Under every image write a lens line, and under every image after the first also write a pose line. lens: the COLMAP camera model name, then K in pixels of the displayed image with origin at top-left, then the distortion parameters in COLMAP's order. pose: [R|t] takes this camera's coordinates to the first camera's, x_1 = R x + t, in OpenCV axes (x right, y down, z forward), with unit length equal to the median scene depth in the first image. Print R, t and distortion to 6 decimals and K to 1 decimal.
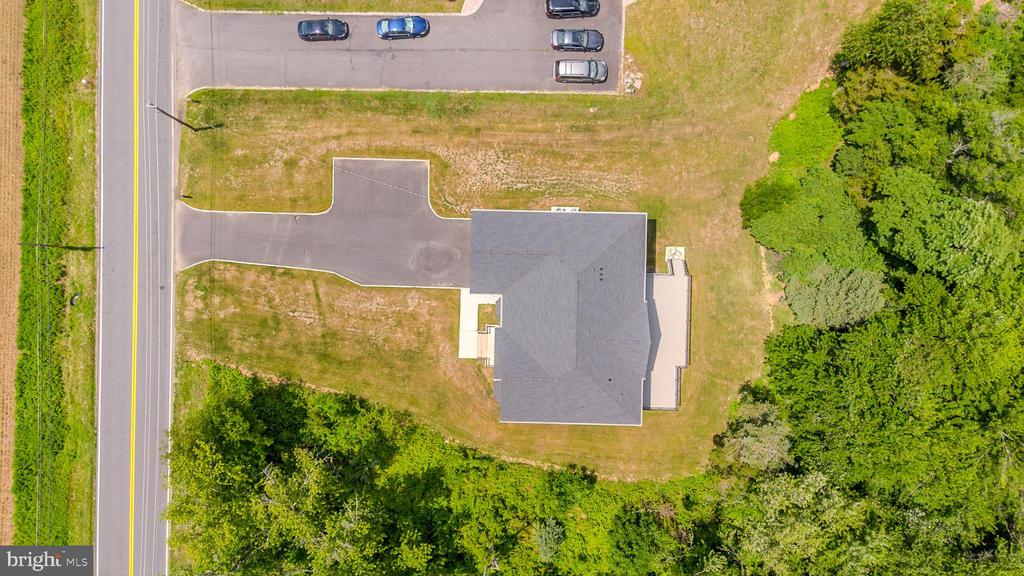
lens RADIAL K [[727.0, 0, 509.3], [0, 727.0, 285.3], [0, 0, 1]] dist [0.062583, -0.060107]
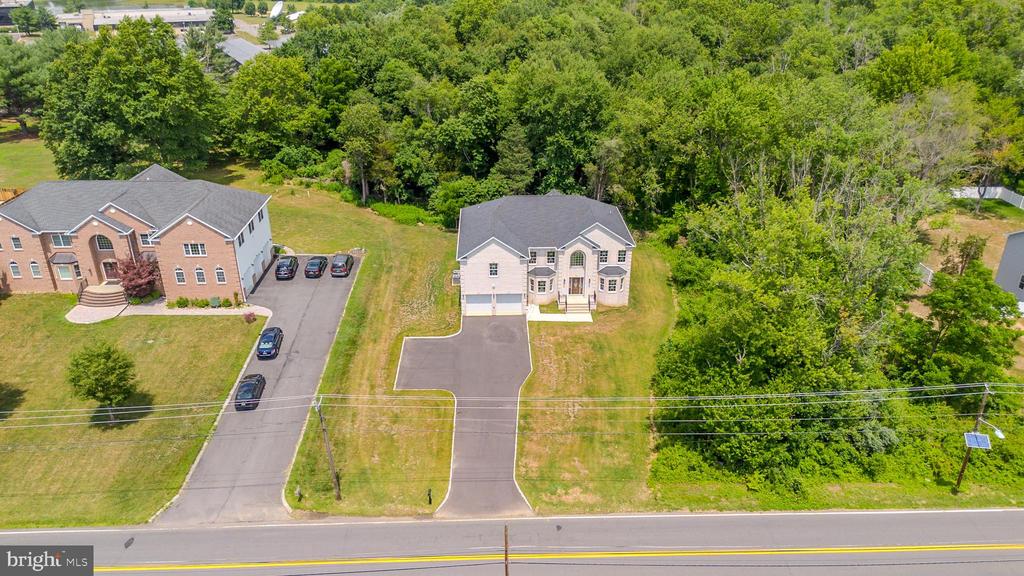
lens RADIAL K [[723.7, 0, 508.0], [0, 723.7, 282.9], [0, 0, 1]] dist [0.097991, -0.121730]
pose [[-0.052290, -0.431355, 0.900666, -0.998183], [0.998369, -0.043286, 0.037231, -0.060626], [0.022926, 0.901143, 0.432915, 0.492953]]
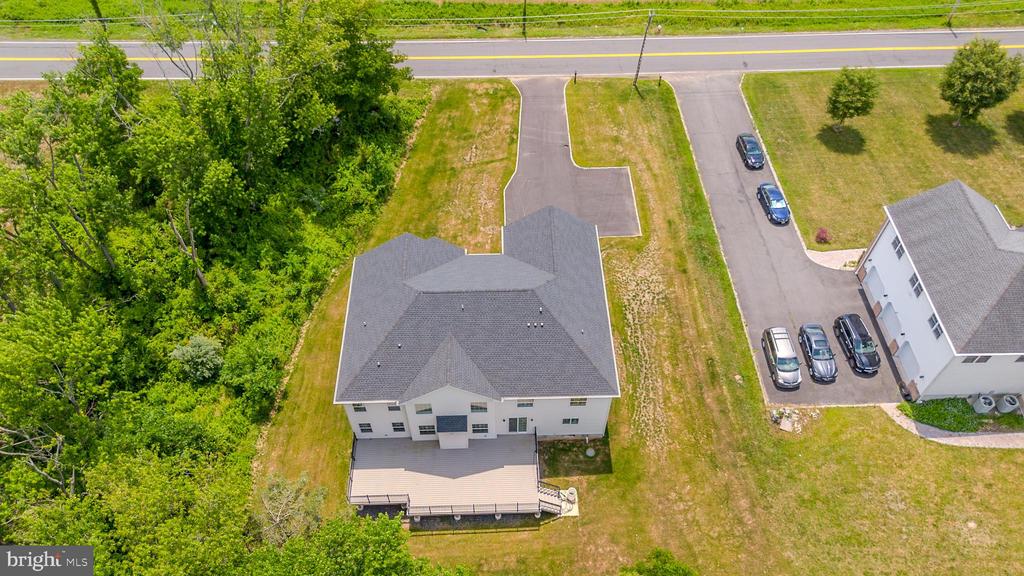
lens RADIAL K [[717.2, 0, 513.5], [0, 717.2, 298.9], [0, 0, 1]] dist [0.067576, -0.054702]
pose [[0.052704, 0.788160, -0.613210, 0.507023], [-0.998185, 0.023663, -0.055378, 0.045039], [-0.029136, 0.615015, 0.787977, 0.328514]]
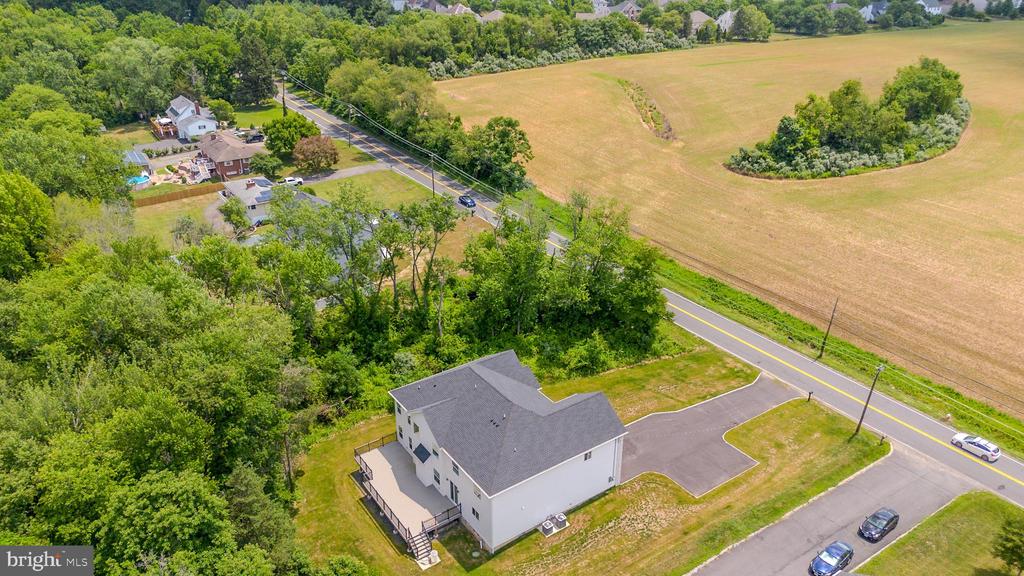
lens RADIAL K [[727.0, 0, 509.3], [0, 727.0, 285.3], [0, 0, 1]] dist [0.062583, -0.060107]
pose [[-0.810489, 0.248065, -0.530633, 0.545075], [-0.585443, -0.372594, 0.720021, -0.625314], [-0.019099, 0.894224, 0.447211, 0.306062]]
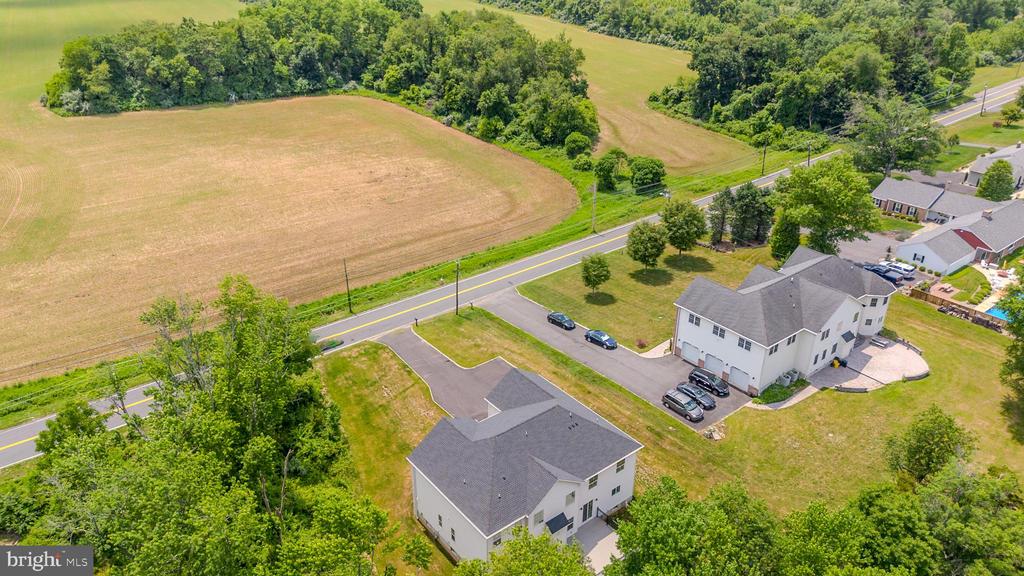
lens RADIAL K [[727.0, 0, 509.3], [0, 727.0, 285.3], [0, 0, 1]] dist [0.062583, -0.060107]
pose [[0.642053, 0.341609, -0.686346, 0.660743], [-0.766377, 0.261664, -0.586684, 0.576005], [-0.020824, 0.902682, 0.429804, 0.291522]]
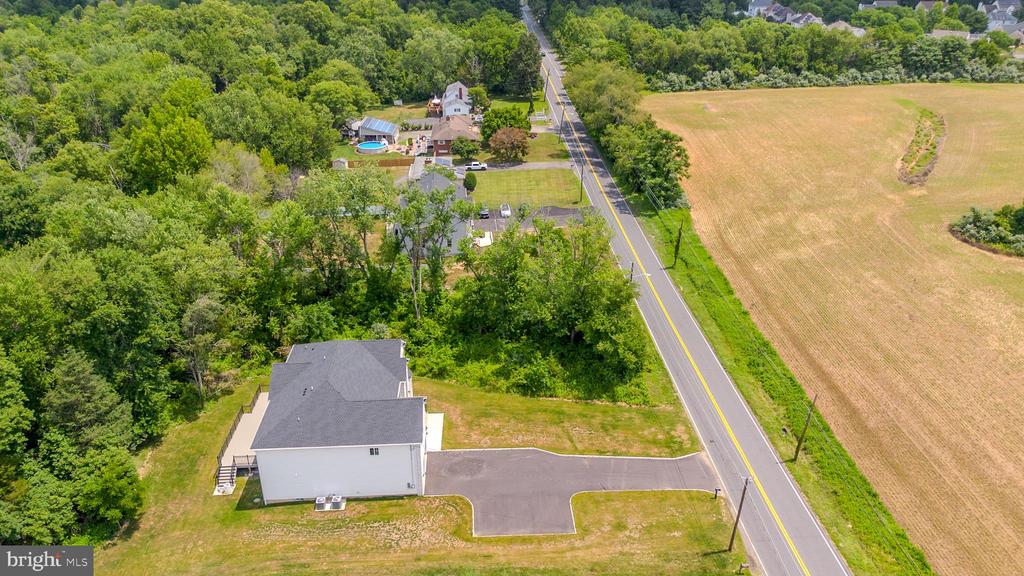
lens RADIAL K [[727.0, 0, 509.3], [0, 727.0, 285.3], [0, 0, 1]] dist [0.062583, -0.060107]
pose [[-0.997155, 0.025265, -0.071022, -0.097615], [-0.074796, -0.448800, 0.890497, -0.852597], [-0.009376, 0.893275, 0.449412, 0.300128]]
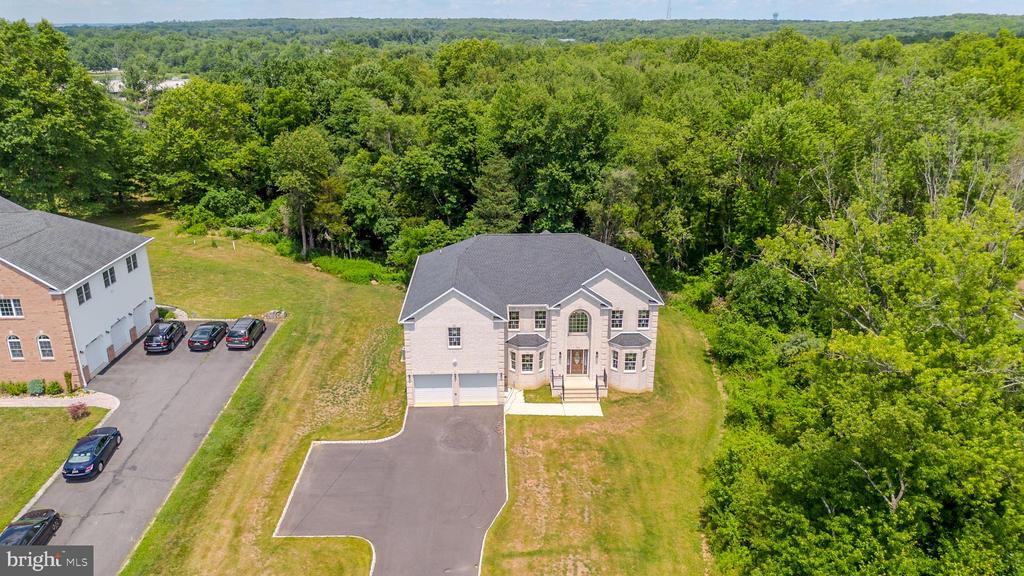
lens RADIAL K [[723.7, 0, 508.0], [0, 723.7, 282.9], [0, 0, 1]] dist [0.097991, -0.121730]
pose [[-0.051003, -0.329993, 0.942604, -0.695758], [0.998441, -0.038260, 0.040630, -0.016156], [0.022657, 0.943208, 0.331430, 0.645942]]
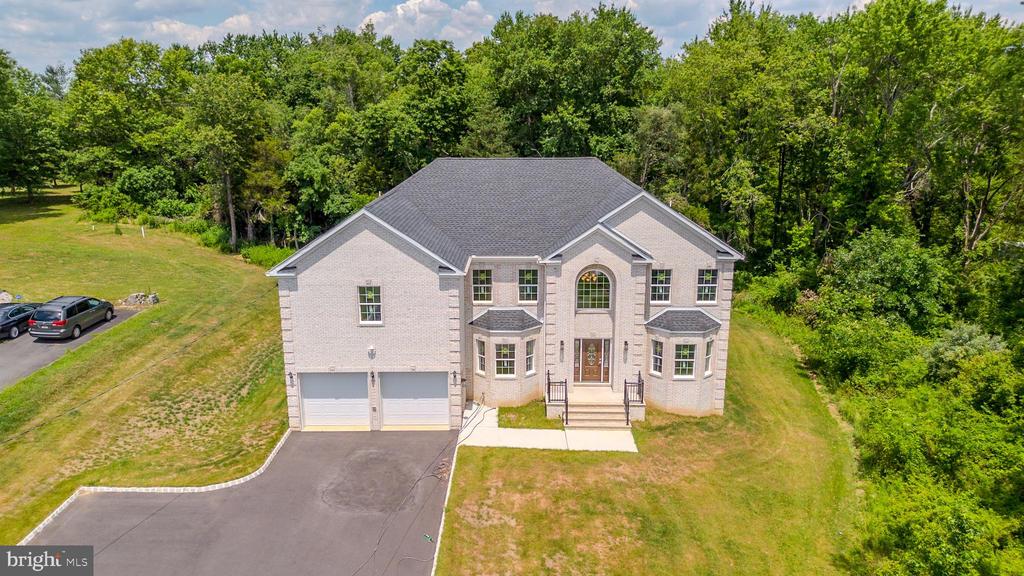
lens RADIAL K [[727.0, 0, 509.3], [0, 727.0, 285.3], [0, 0, 1]] dist [0.062583, -0.060107]
pose [[-0.011636, -0.249583, 0.968284, -0.427667], [0.999620, -0.027112, 0.005024, 0.032698], [0.024999, 0.967974, 0.249803, 0.821543]]
